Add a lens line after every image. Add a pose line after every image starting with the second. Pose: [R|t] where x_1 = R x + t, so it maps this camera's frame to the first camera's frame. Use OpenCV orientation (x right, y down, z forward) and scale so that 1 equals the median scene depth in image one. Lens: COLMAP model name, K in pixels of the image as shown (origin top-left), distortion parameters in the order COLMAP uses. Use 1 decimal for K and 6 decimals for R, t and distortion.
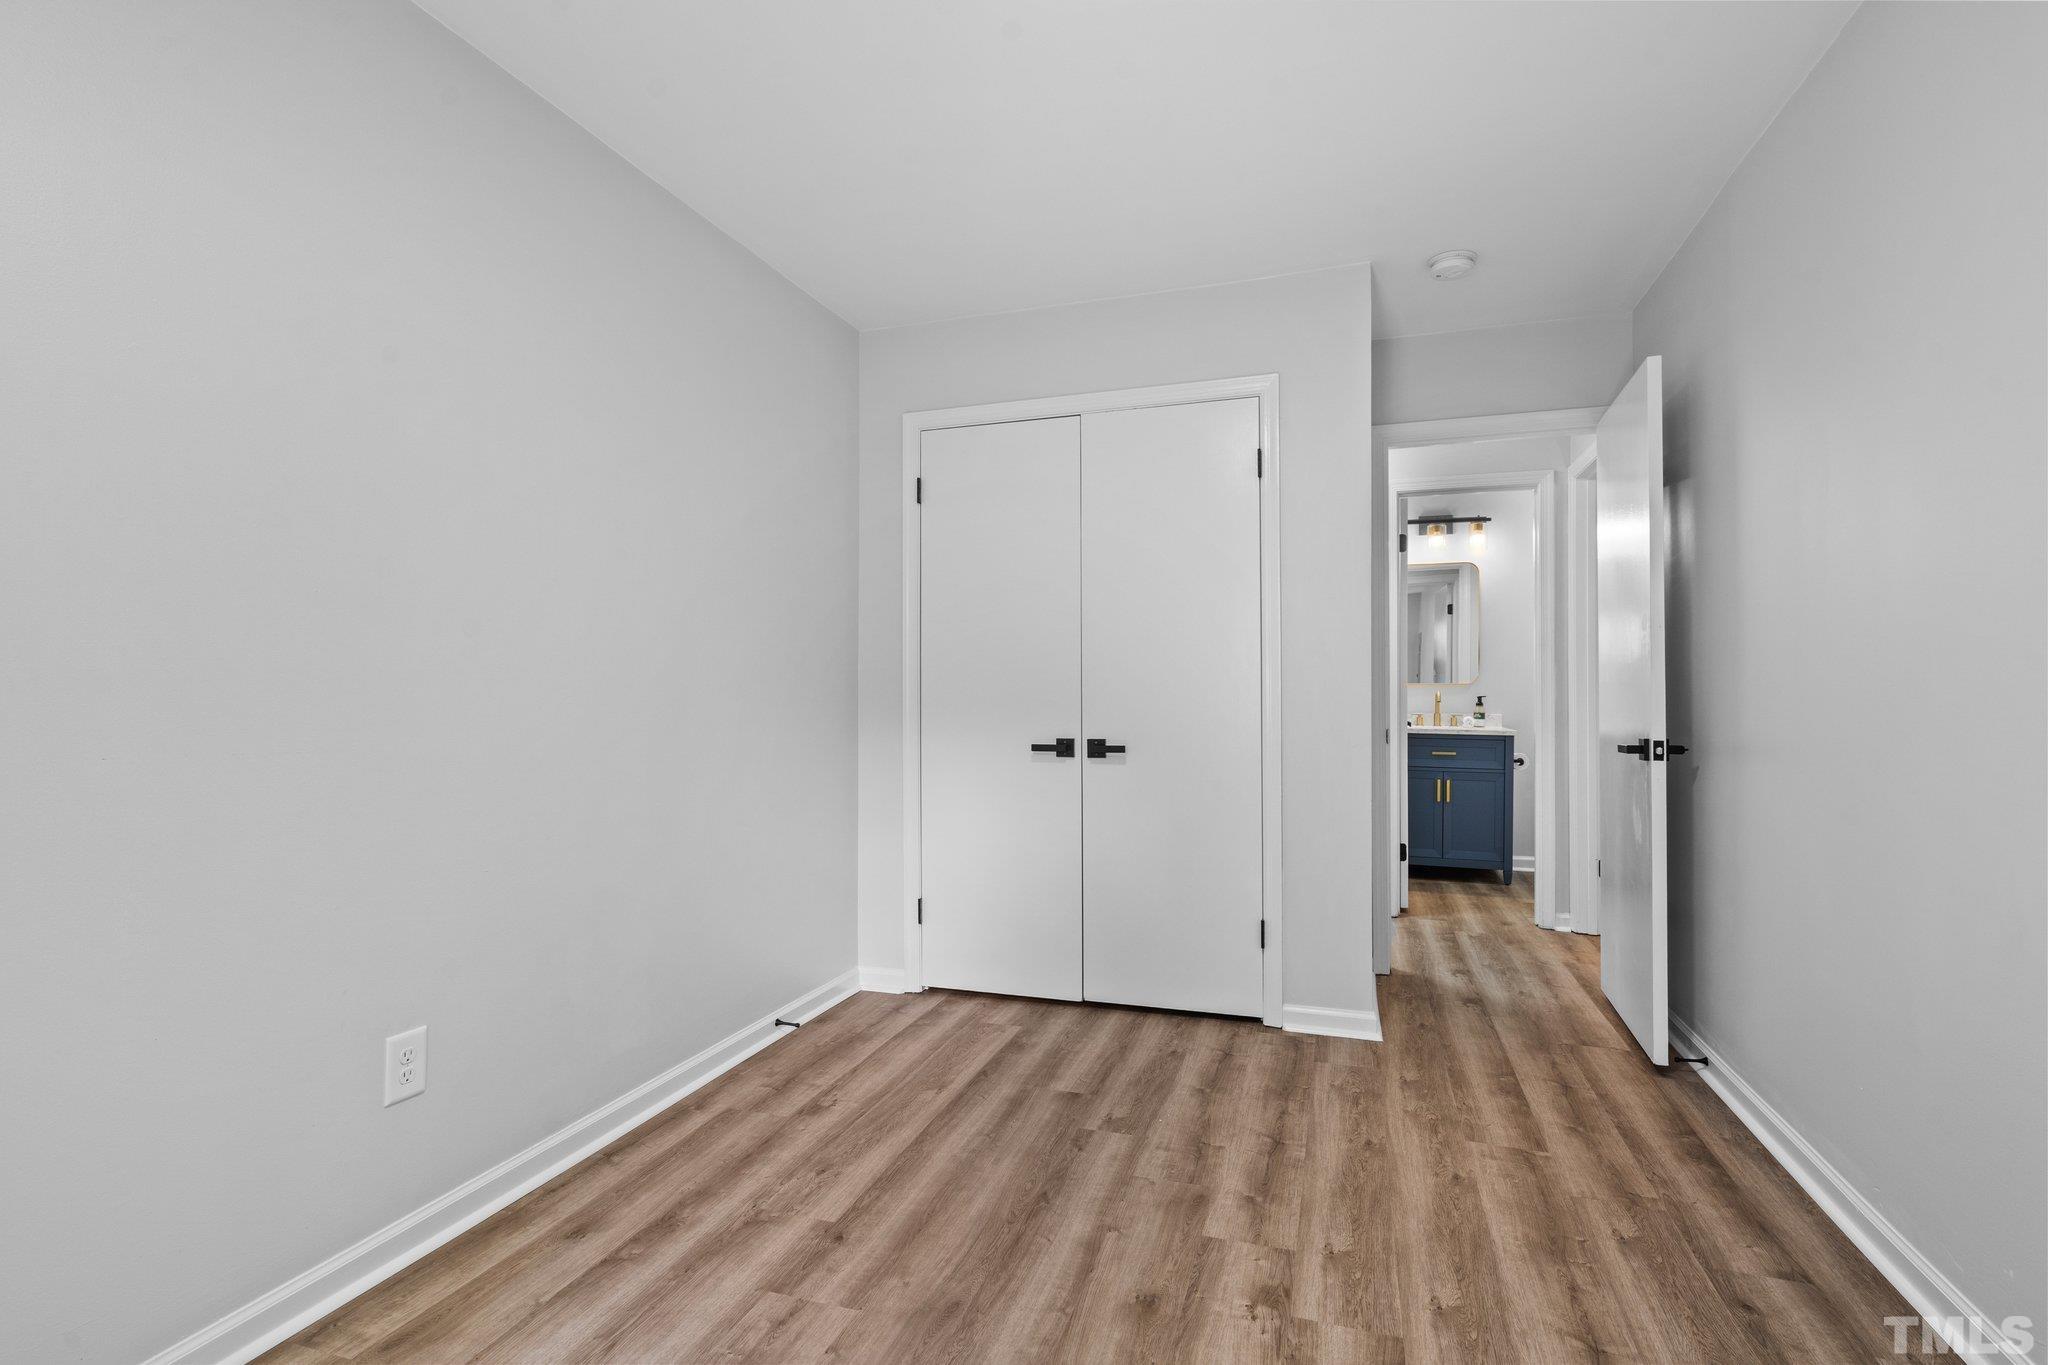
lens RADIAL K [[979.3, 0, 1025.9], [0, 979.3, 684.8], [0, 0, 1]] dist [0.000985, 0.000099]
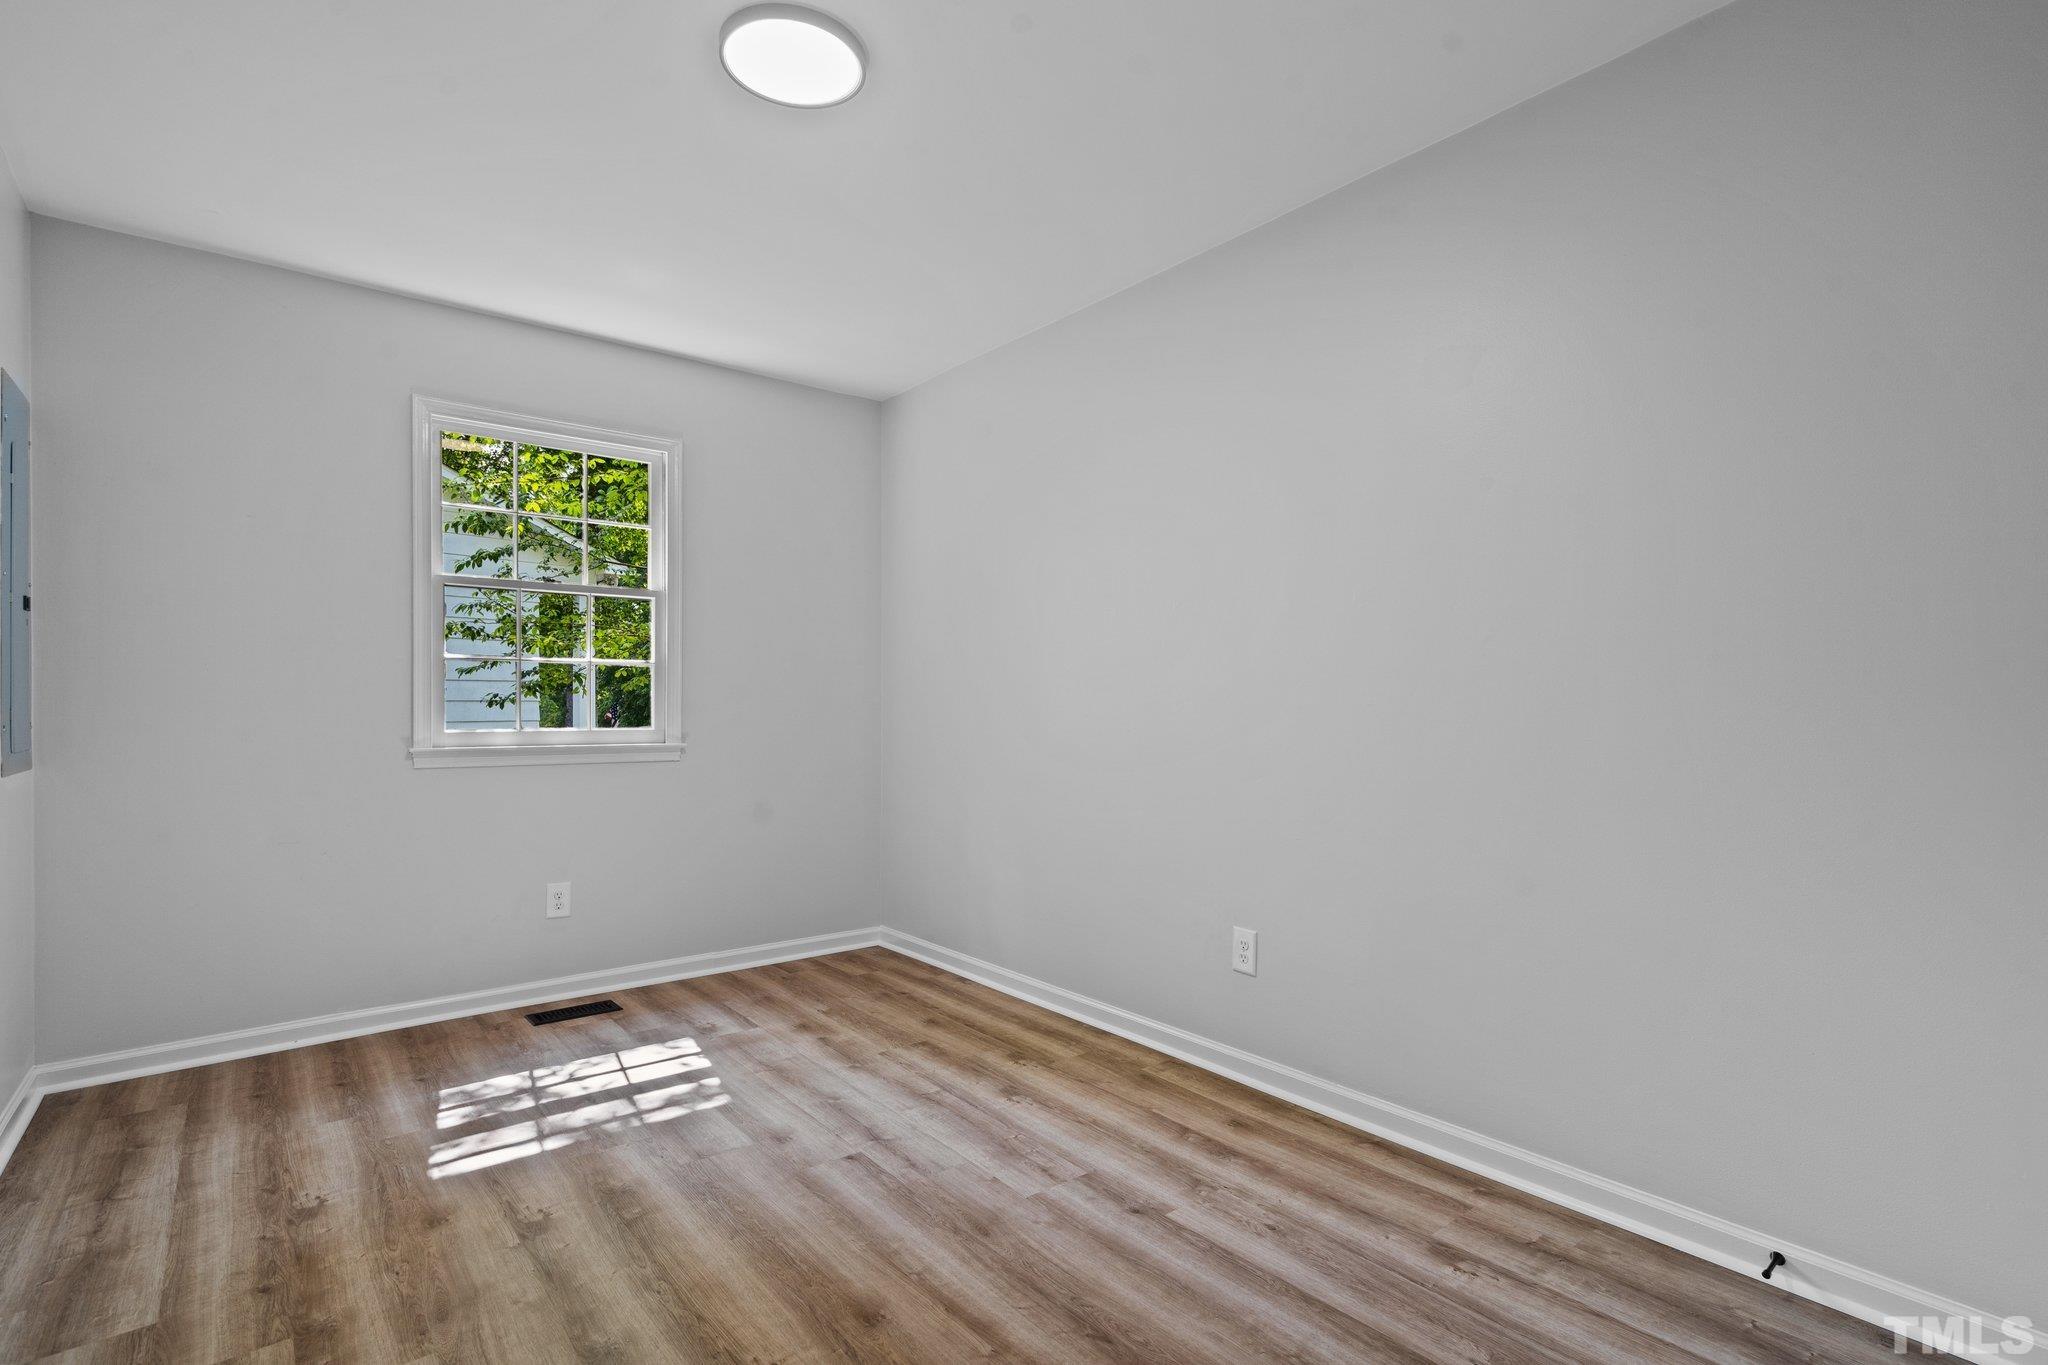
lens RADIAL K [[979.3, 0, 1027.5], [0, 979.3, 694.8], [0, 0, 1]] dist [0.000985, 0.000099]
pose [[-0.549496, -0.005827, -0.835476, 0.682226], [0.007315, 0.999904, -0.011784, 0.012332], [0.835464, -0.012587, -0.549401, 1.326474]]
